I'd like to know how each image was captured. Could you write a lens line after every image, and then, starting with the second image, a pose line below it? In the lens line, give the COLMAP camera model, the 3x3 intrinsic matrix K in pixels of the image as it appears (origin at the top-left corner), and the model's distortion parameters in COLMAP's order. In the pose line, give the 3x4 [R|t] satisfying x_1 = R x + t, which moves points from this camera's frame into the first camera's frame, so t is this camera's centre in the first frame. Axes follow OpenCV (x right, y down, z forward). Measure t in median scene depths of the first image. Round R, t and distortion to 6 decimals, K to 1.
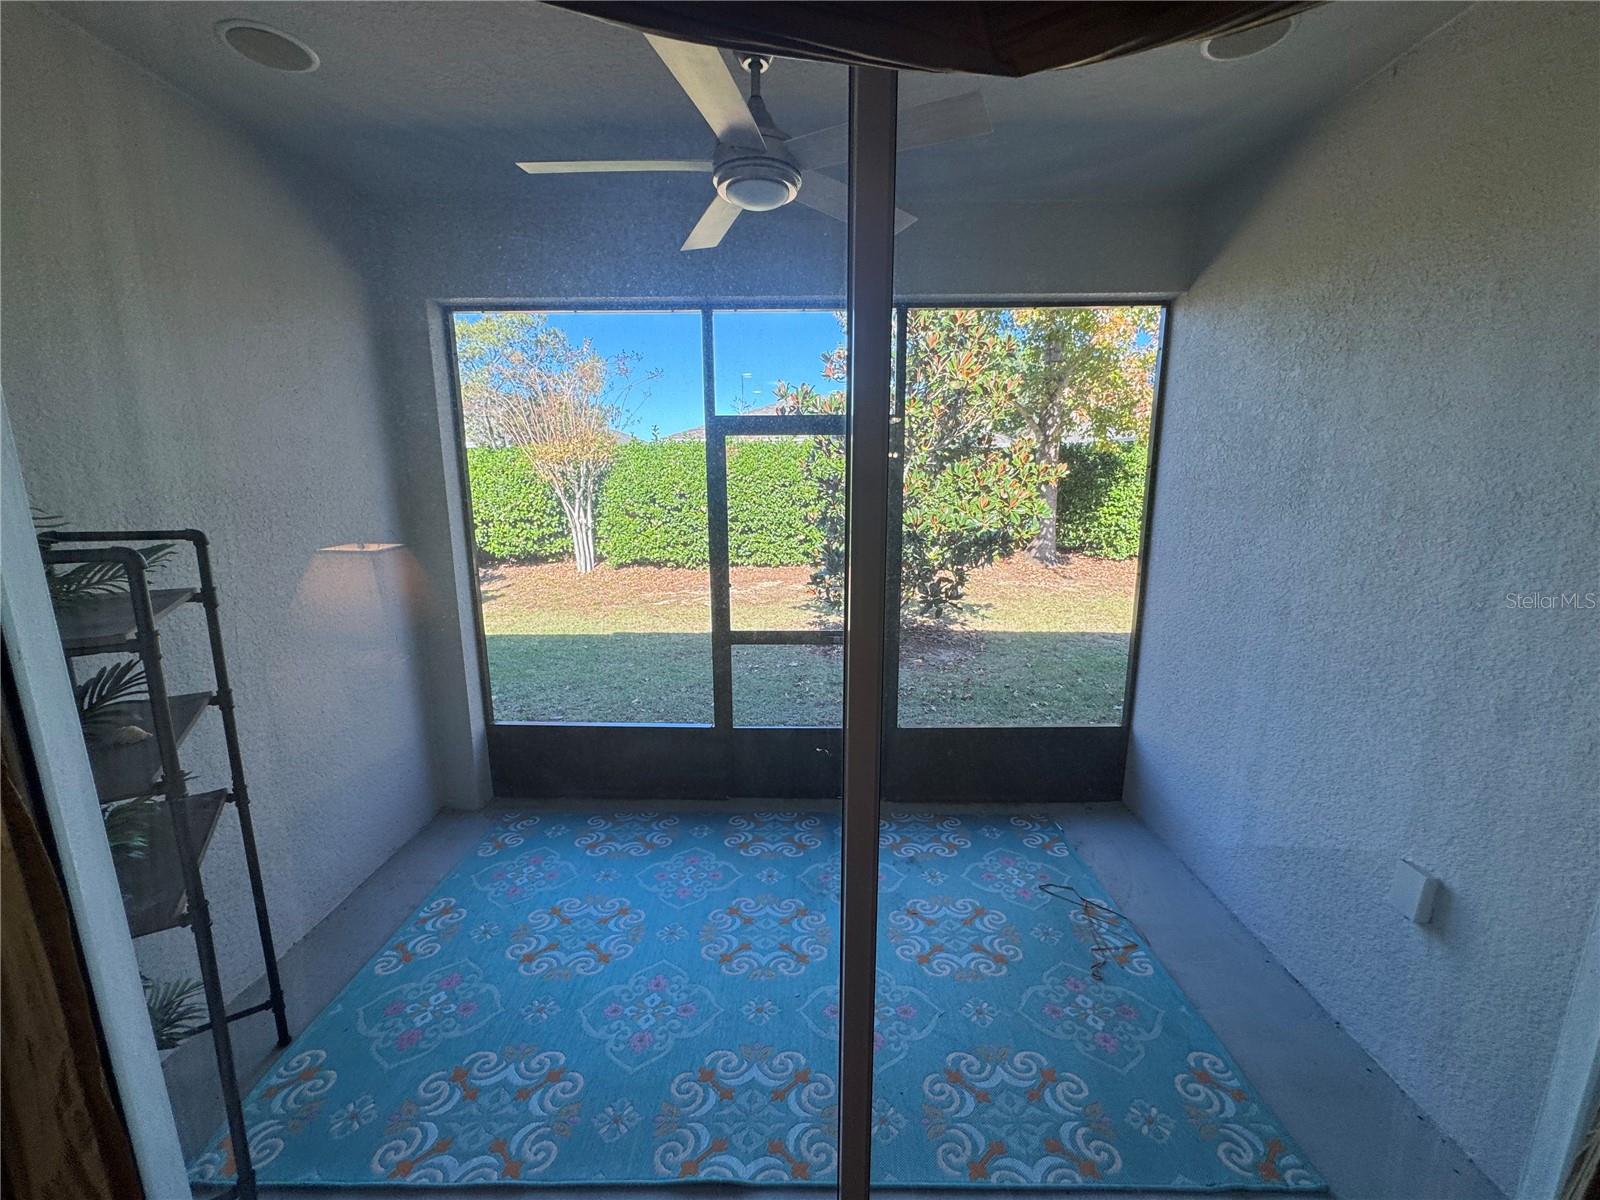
lens RADIAL K [[643.6, 0, 800.0], [0, 643.6, 600.0], [0, 0, 1]] dist [-0.000643, -0.000129]
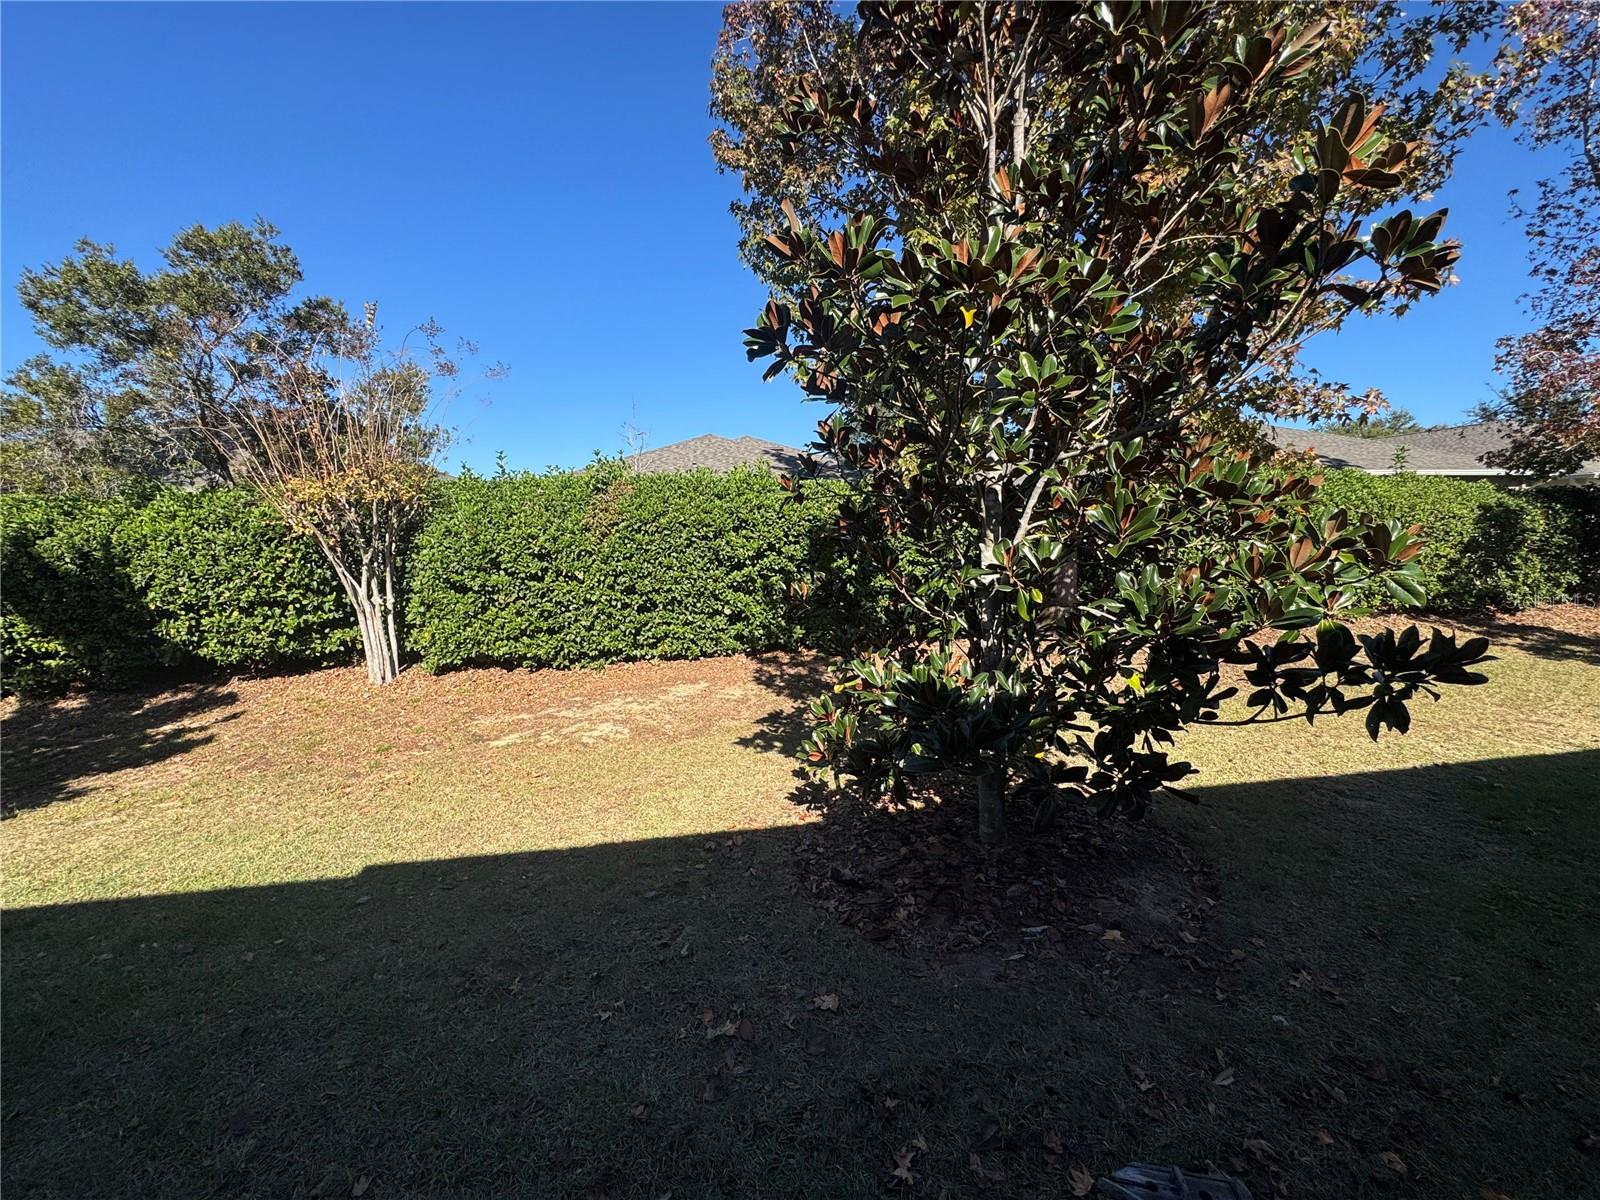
lens RADIAL K [[643.6, 0, 800.0], [0, 643.6, 600.0], [0, 0, 1]] dist [-0.000643, -0.000129]
pose [[0.984999, -0.033692, 0.169241, -0.041467], [0.048213, 0.995429, -0.082439, -0.052729], [-0.165690, 0.089362, 0.982121, 0.325820]]
